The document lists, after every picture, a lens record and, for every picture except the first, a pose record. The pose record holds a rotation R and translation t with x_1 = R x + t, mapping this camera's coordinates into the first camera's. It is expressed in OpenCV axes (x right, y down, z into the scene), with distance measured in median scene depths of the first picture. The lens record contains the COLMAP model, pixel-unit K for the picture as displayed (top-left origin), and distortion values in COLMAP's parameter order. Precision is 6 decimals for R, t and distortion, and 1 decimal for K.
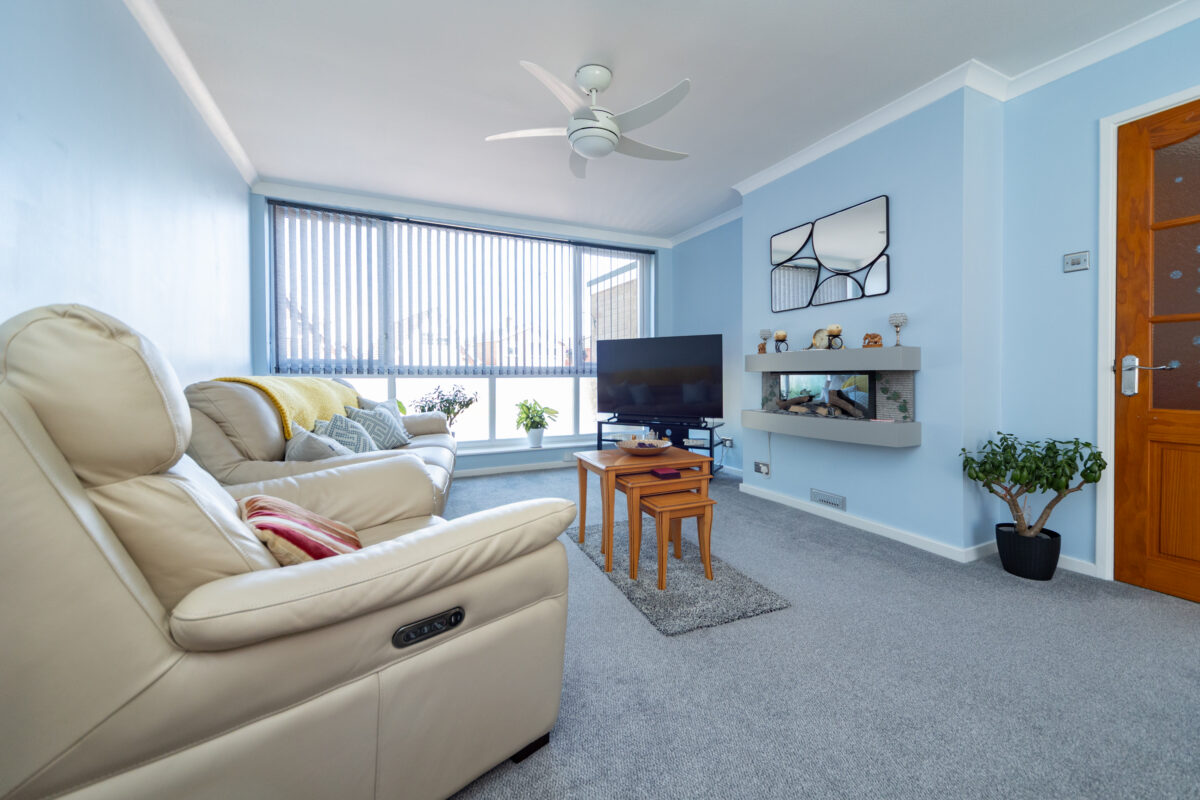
lens RADIAL K [[463.1, 0, 598.3], [0, 463.1, 391.1], [0, 0, 1]] dist [0.000552, 0.000021]
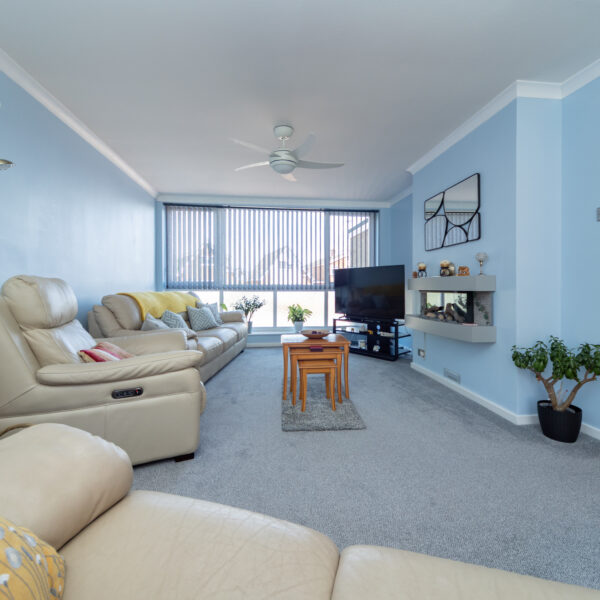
lens RADIAL K [[308.8, 0, 300.0], [0, 308.8, 296.9], [0, 0, 1]] dist [0.004584, -0.000091]
pose [[0.946552, 0.014206, -0.322238, 0.405971], [-0.014580, 0.999893, 0.001253, -0.018494], [0.322222, 0.003512, 0.946658, -0.124102]]
